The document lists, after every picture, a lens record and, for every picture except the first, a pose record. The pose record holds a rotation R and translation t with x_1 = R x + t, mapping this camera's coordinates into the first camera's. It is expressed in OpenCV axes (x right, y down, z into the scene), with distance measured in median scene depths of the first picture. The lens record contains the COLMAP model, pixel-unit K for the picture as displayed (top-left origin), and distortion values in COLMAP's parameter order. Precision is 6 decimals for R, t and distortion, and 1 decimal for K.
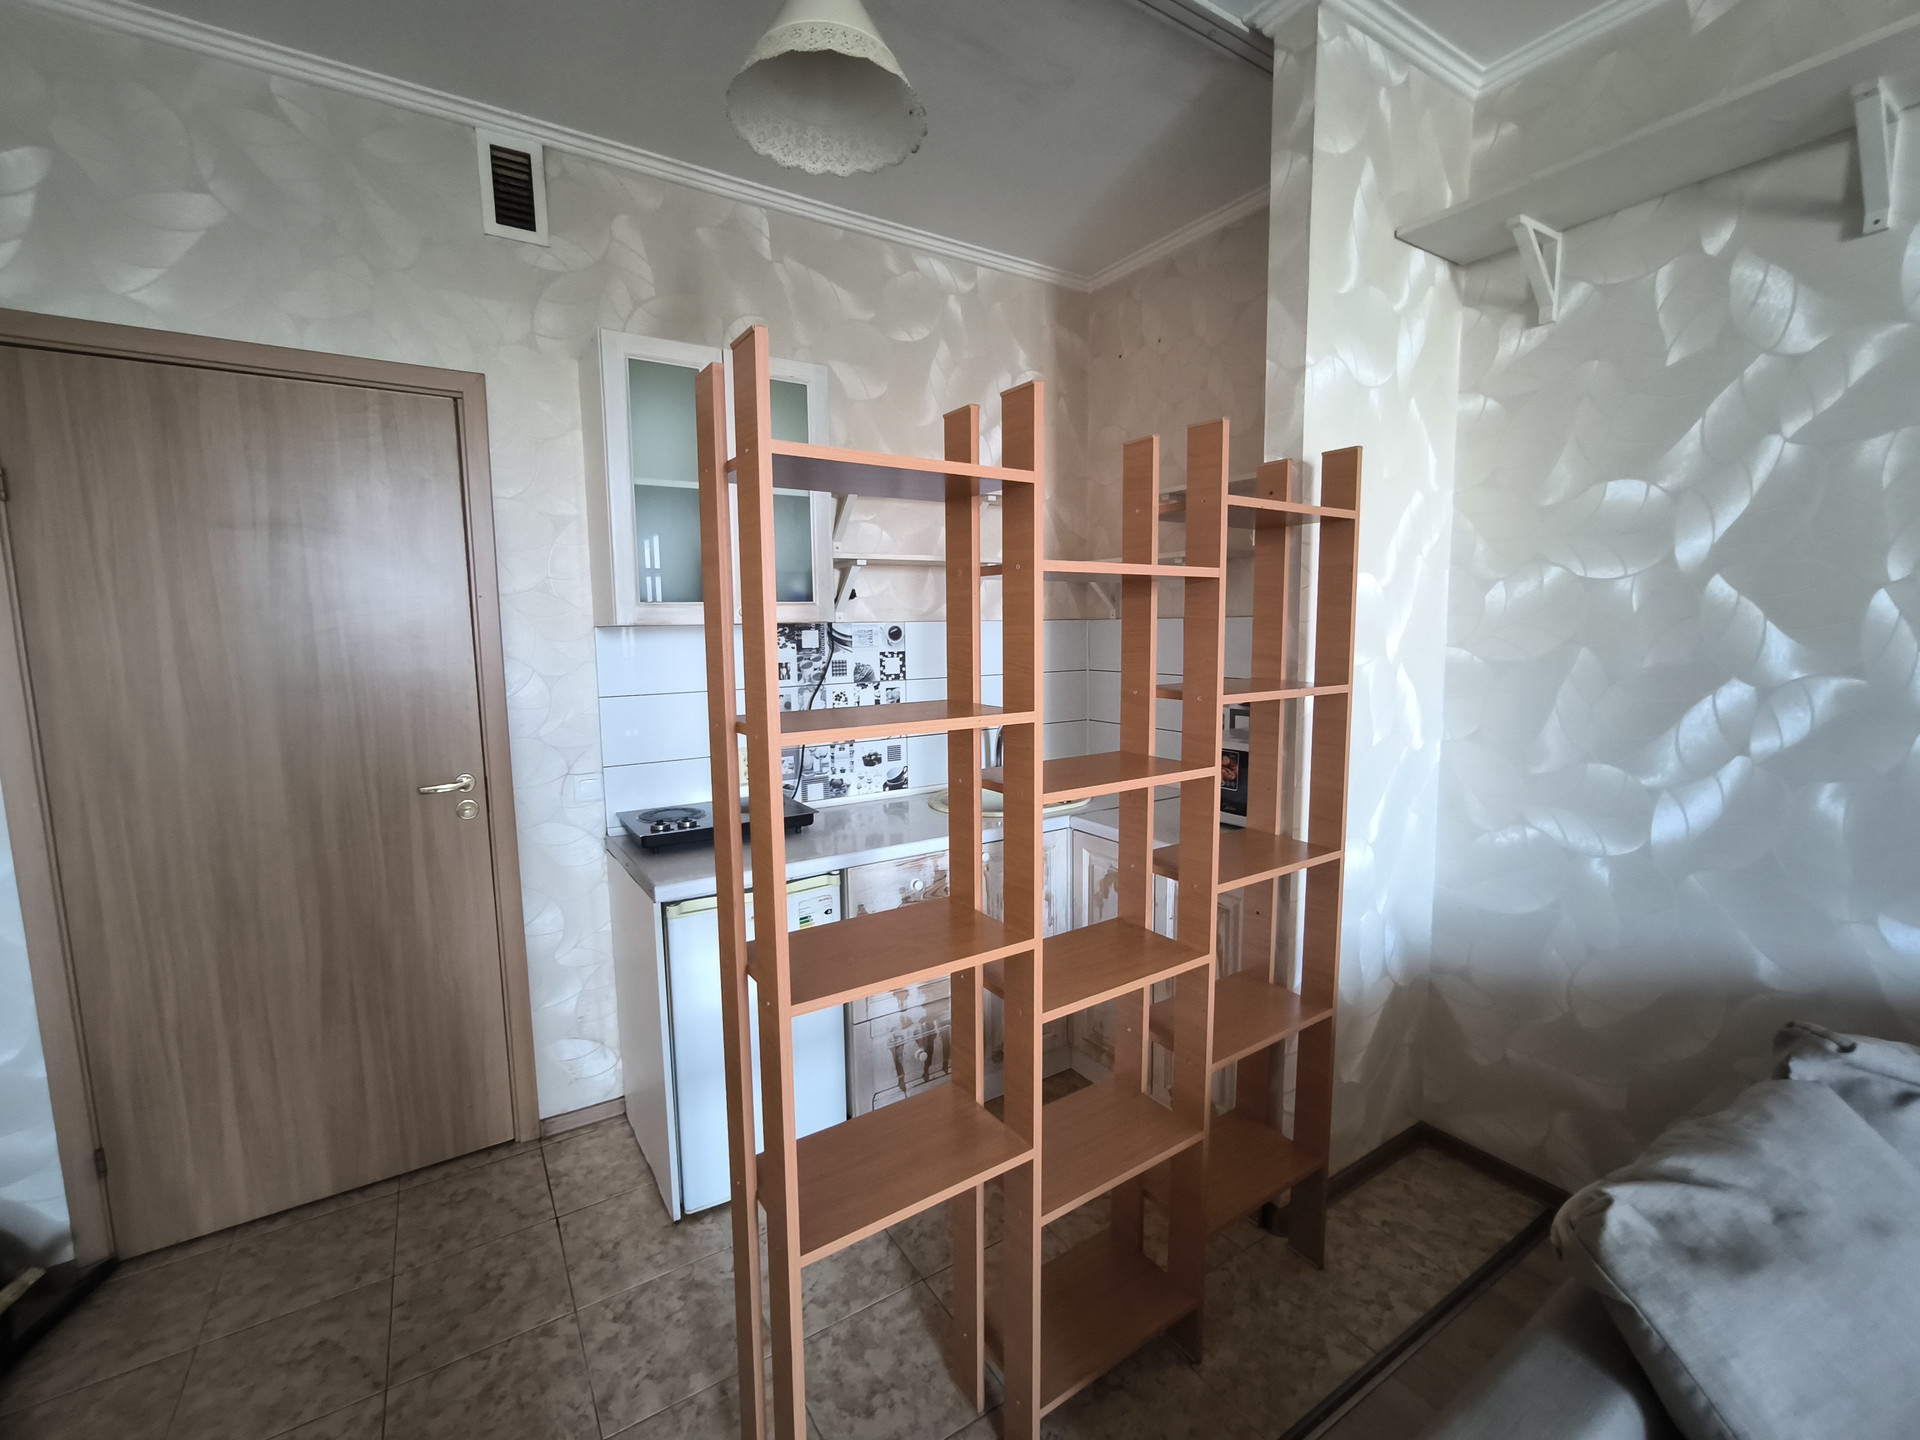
lens RADIAL K [[825.2, 0, 959.3], [0, 825.2, 725.4], [0, 0, 1]] dist [-0.021887, 0.022678]
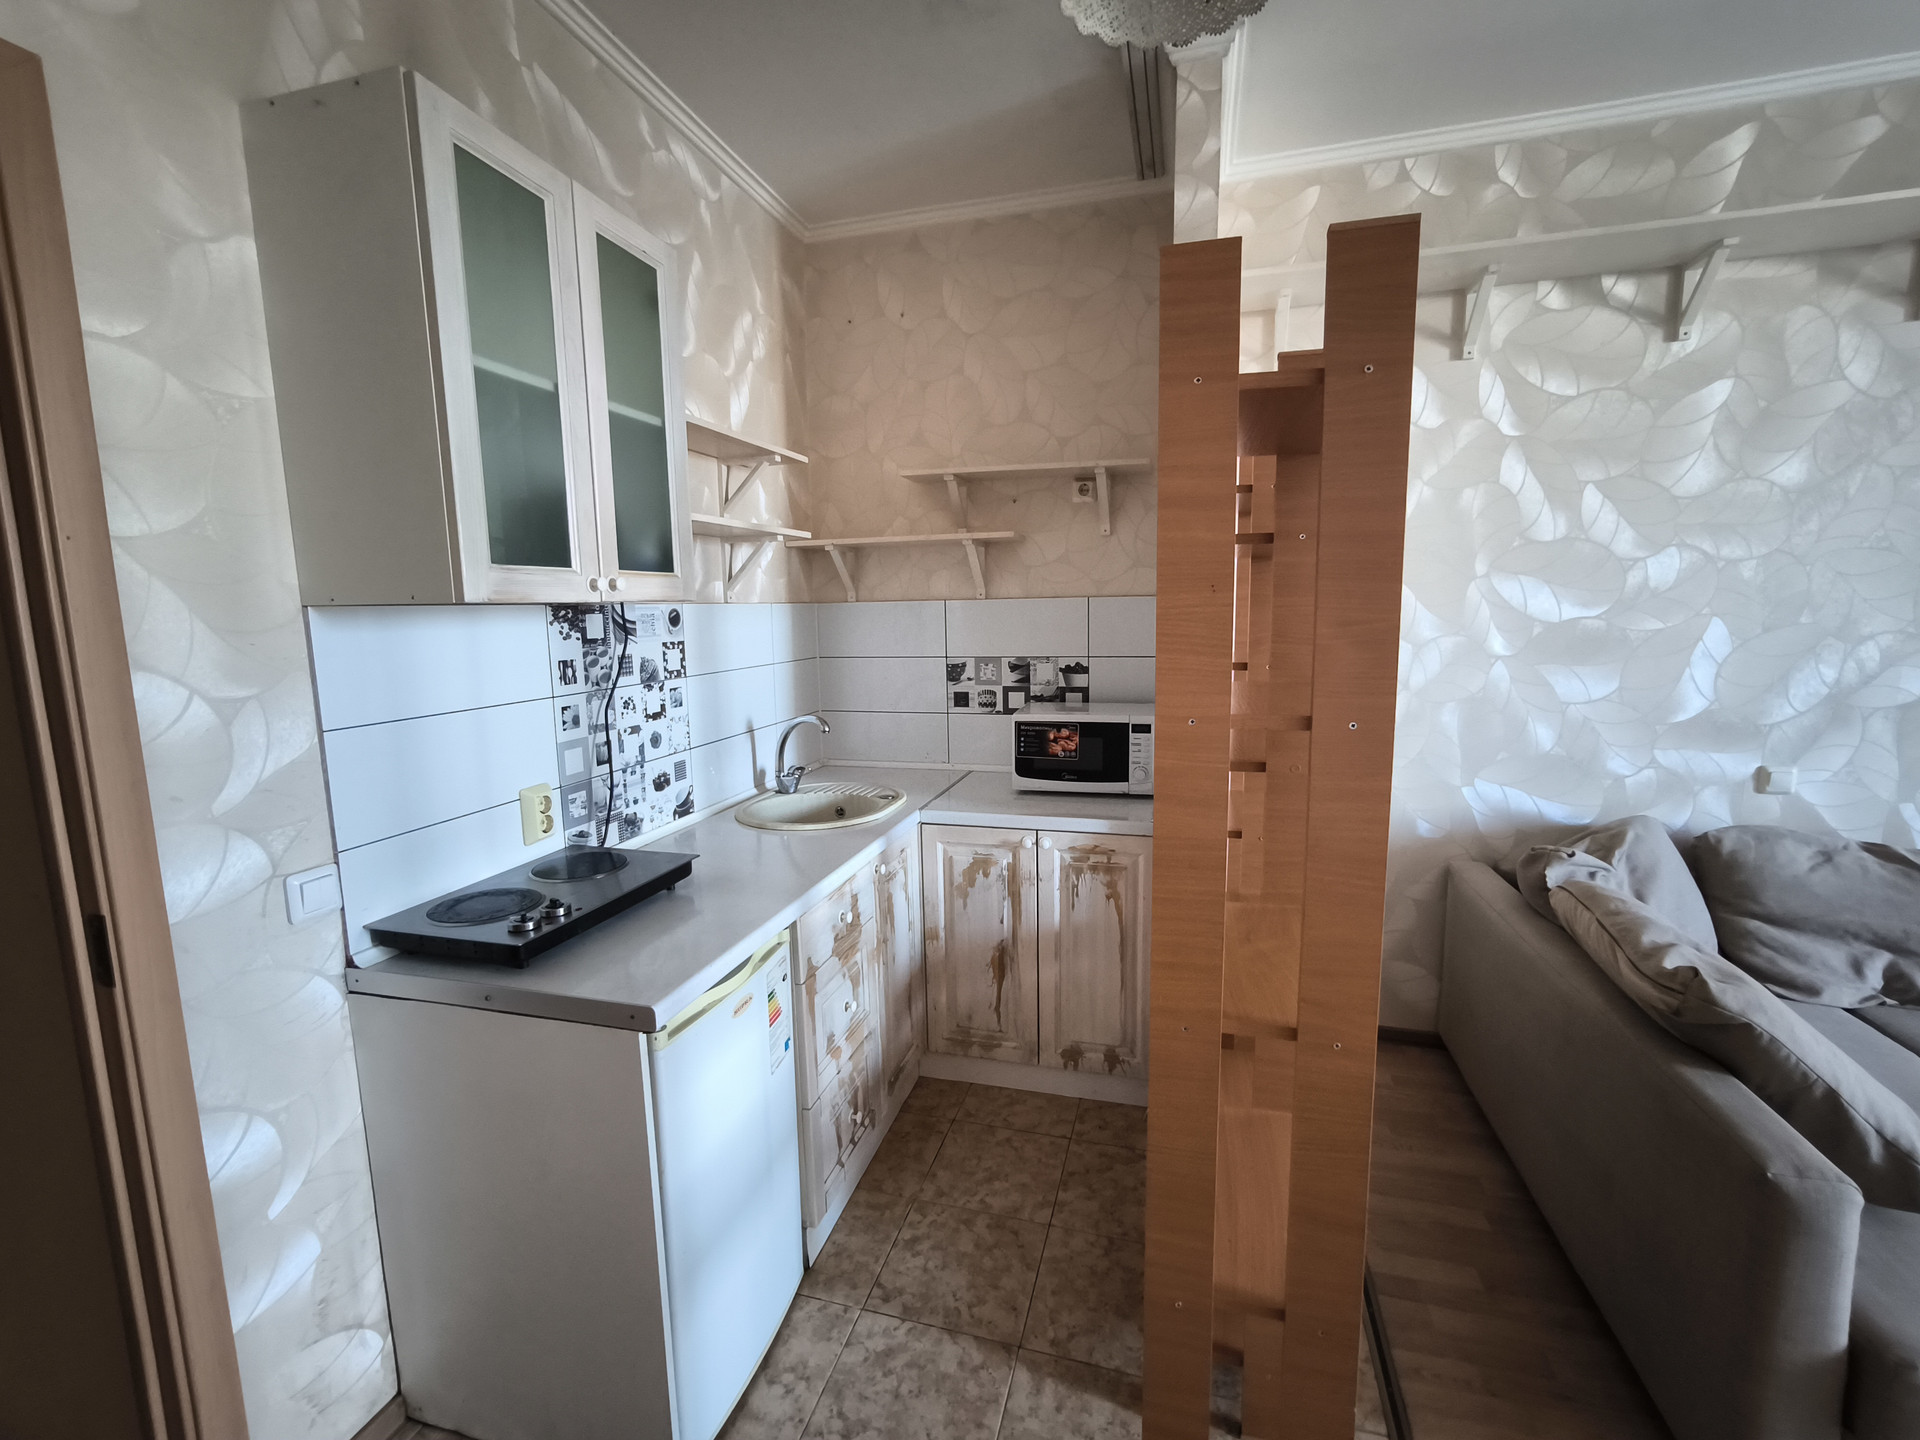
lens RADIAL K [[825.2, 0, 959.3], [0, 825.2, 725.4], [0, 0, 1]] dist [-0.021887, 0.022678]
pose [[0.754072, -0.093626, 0.650084, -0.413395], [0.086236, 0.995333, 0.043318, -0.021796], [-0.651105, 0.023396, 0.758627, 0.245742]]
